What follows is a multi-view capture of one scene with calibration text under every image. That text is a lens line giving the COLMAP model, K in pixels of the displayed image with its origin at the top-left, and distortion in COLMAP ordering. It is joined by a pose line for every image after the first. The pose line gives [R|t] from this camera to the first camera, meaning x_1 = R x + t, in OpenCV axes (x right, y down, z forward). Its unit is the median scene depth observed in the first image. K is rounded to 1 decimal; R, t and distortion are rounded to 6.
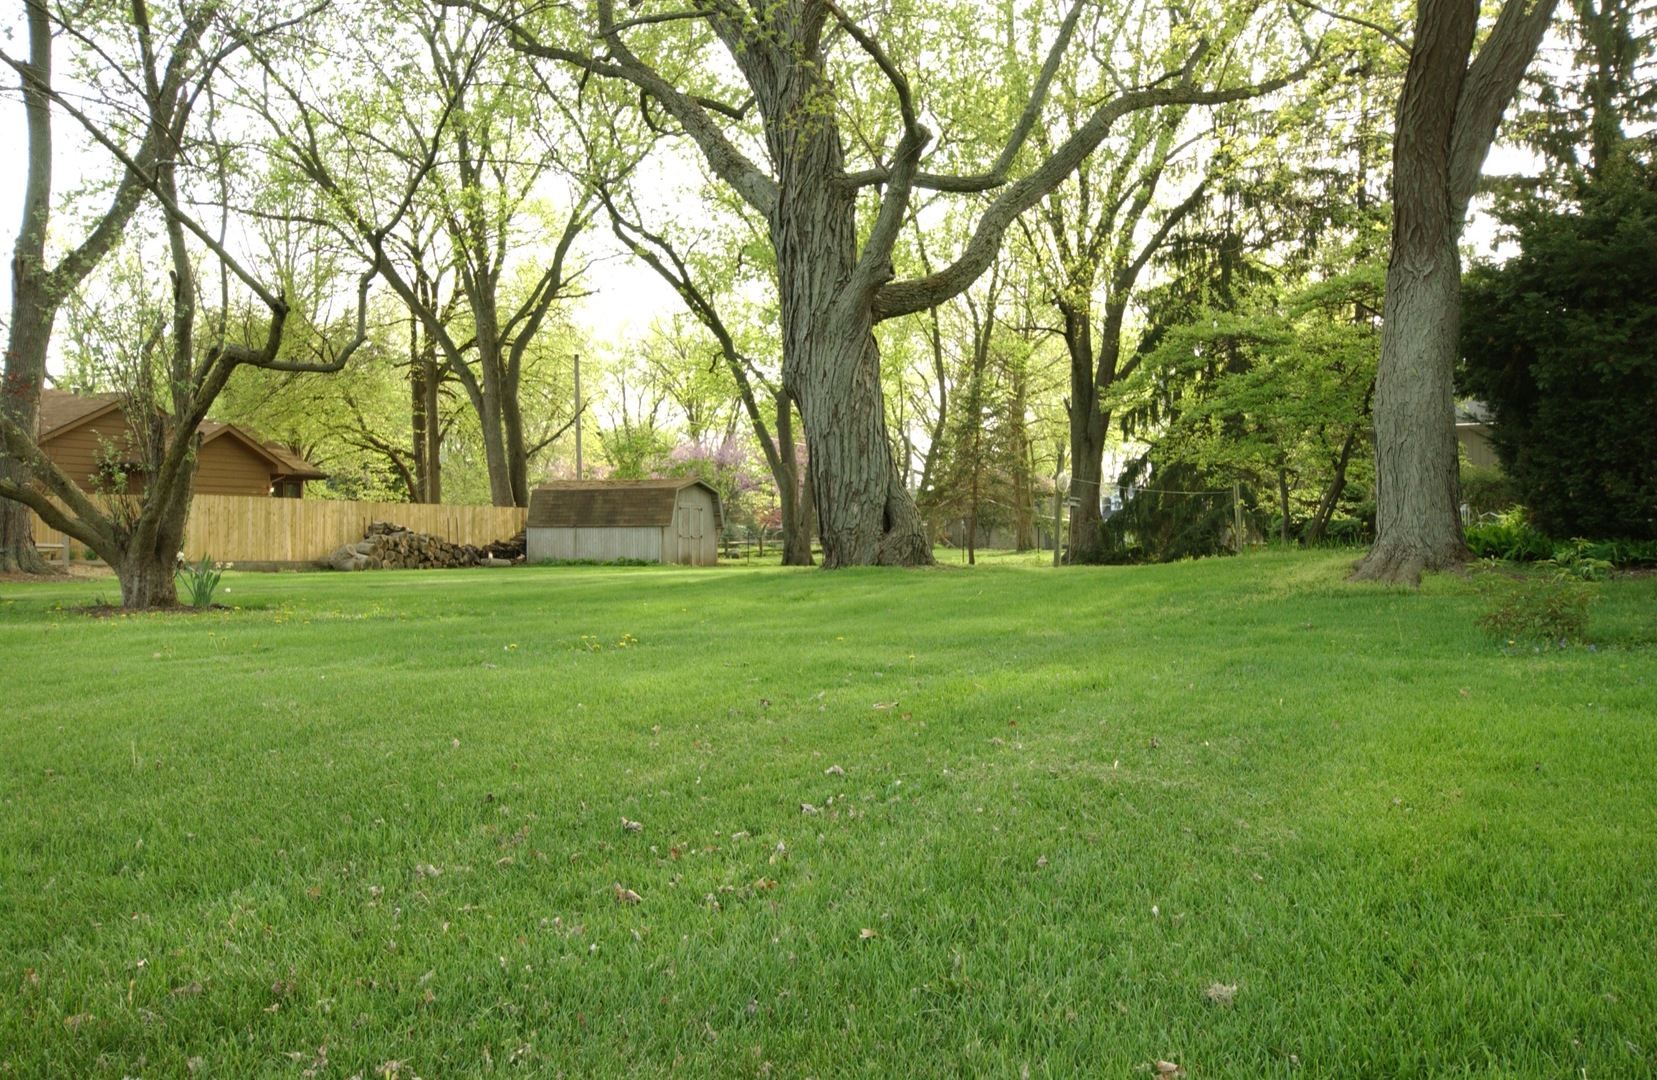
lens RADIAL K [[1432.5, 0, 806.4], [0, 1432.5, 543.9], [0, 0, 1]] dist [0.045913, -0.000733]
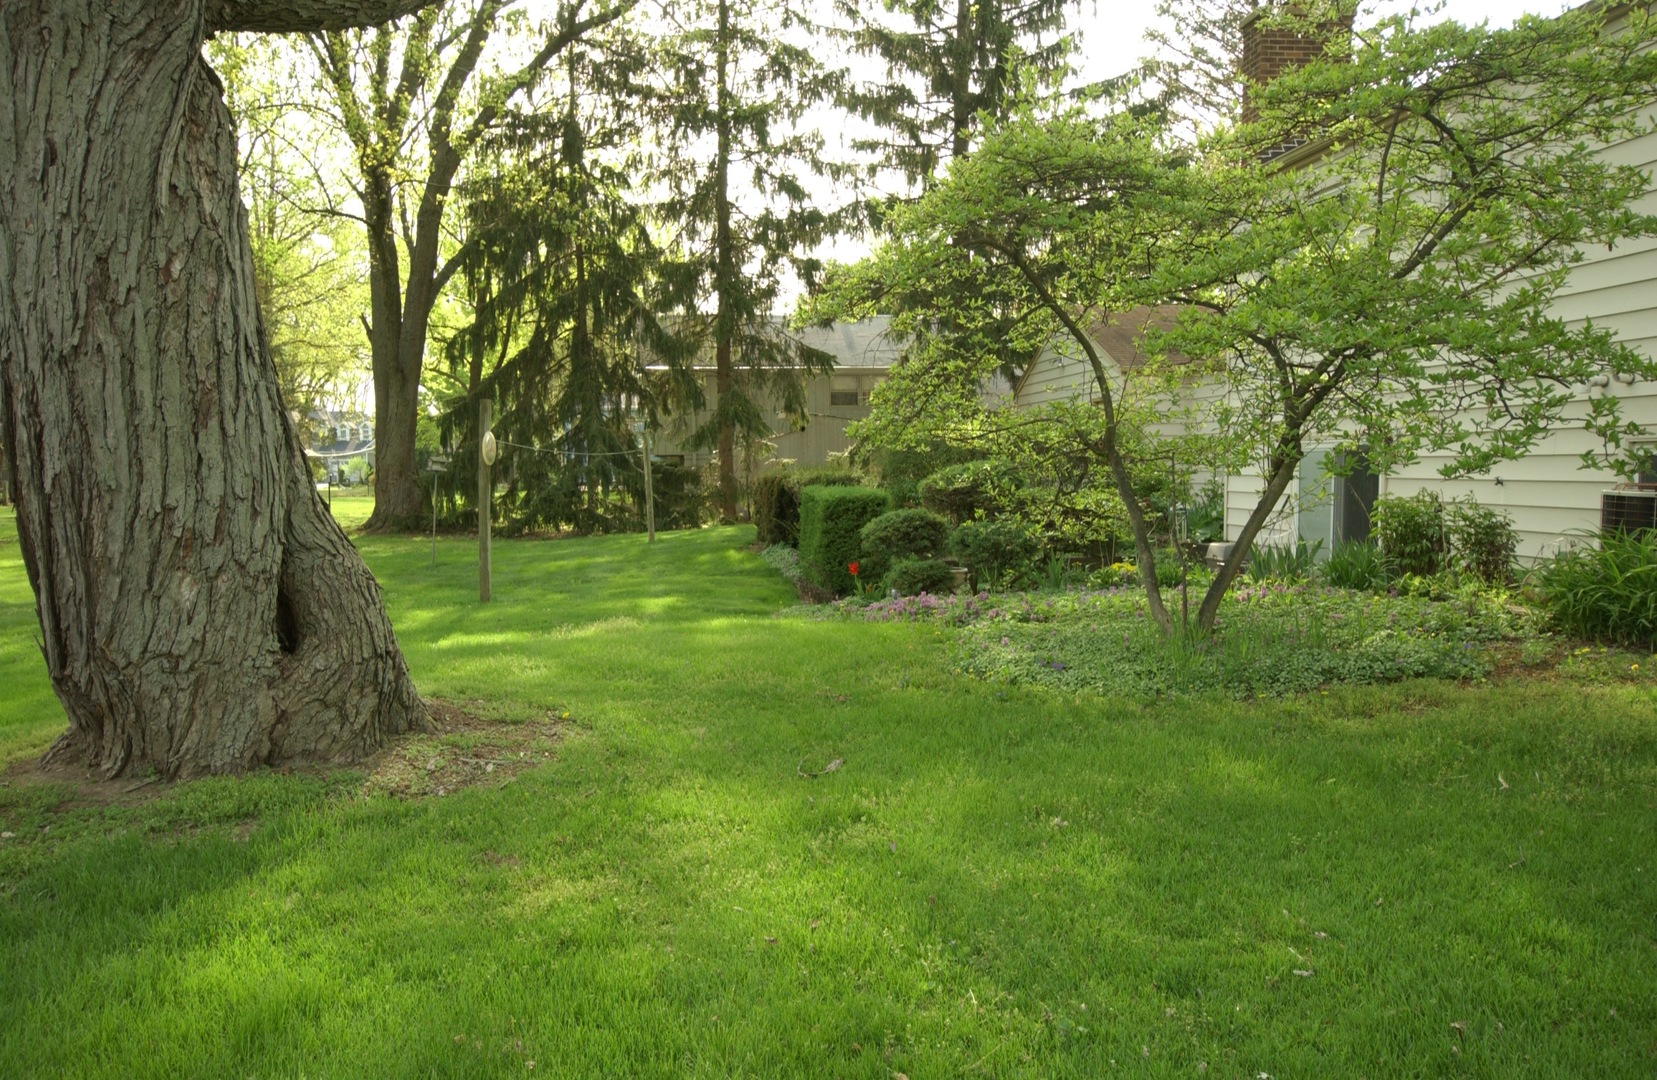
lens RADIAL K [[1323.7, 0, 823.1], [0, 1323.7, 550.5], [0, 0, 1]] dist [0.013442, 0.006106]
pose [[0.835679, -0.042808, 0.547548, -0.003239], [0.008635, 0.997859, 0.064836, -0.018585], [-0.549151, -0.049454, 0.834259, 0.243752]]
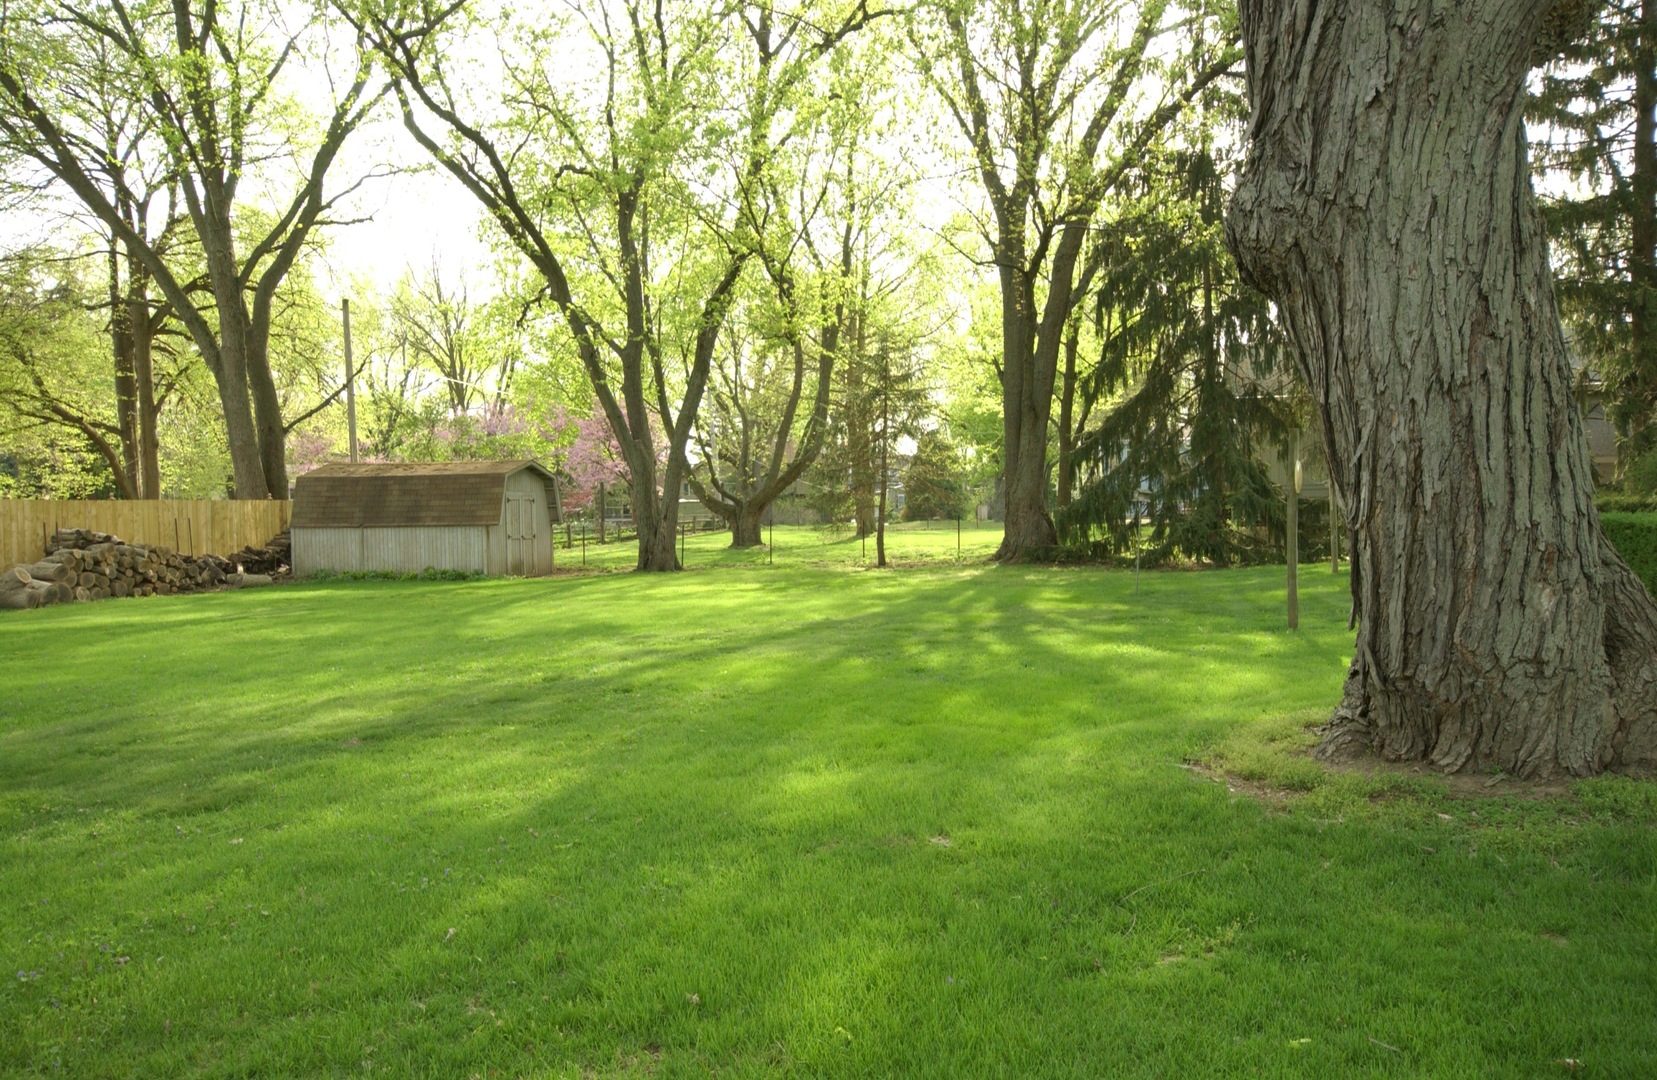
lens RADIAL K [[1323.7, 0, 823.1], [0, 1323.7, 550.5], [0, 0, 1]] dist [0.013442, 0.006106]
pose [[0.975839, -0.023365, 0.217240, -0.073066], [0.016343, 0.999286, 0.034063, -0.018143], [-0.217881, -0.029689, 0.975524, 0.262969]]
